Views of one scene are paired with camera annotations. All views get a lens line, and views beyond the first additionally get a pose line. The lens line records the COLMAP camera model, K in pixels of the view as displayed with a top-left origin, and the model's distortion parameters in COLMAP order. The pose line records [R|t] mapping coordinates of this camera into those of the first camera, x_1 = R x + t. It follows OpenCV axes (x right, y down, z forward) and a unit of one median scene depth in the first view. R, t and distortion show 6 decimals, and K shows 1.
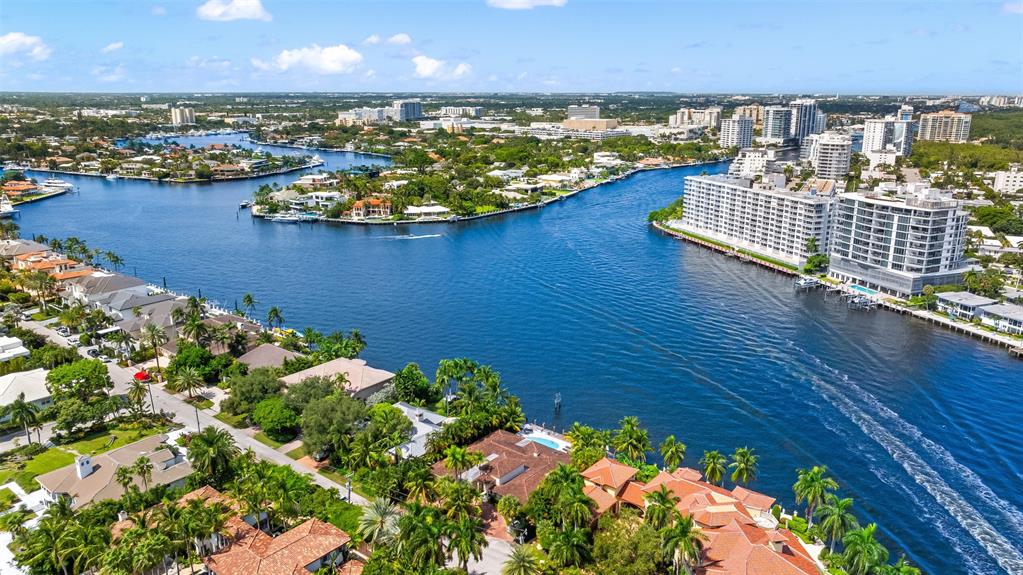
lens RADIAL K [[736.5, 0, 511.2], [0, 736.5, 286.1], [0, 0, 1]] dist [0.000469, -0.000818]
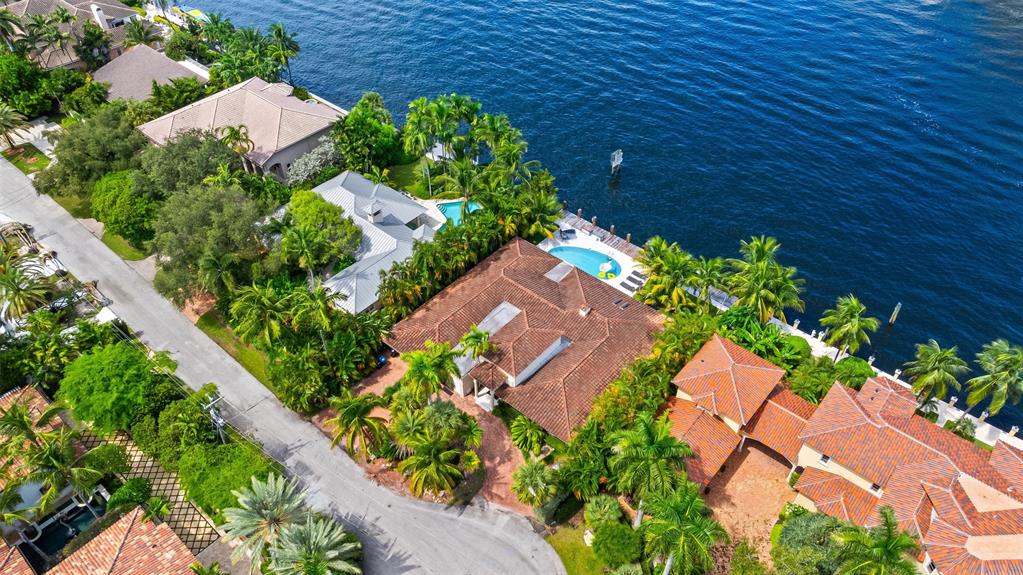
lens RADIAL K [[732.2, 0, 516.1], [0, 732.2, 288.4], [0, 0, 1]] dist [-0.037444, 0.046668]
pose [[0.999632, 0.017301, -0.020910, -0.004148], [-0.005547, 0.884442, 0.466618, -0.032360], [0.026566, -0.466330, 0.884212, 0.463804]]
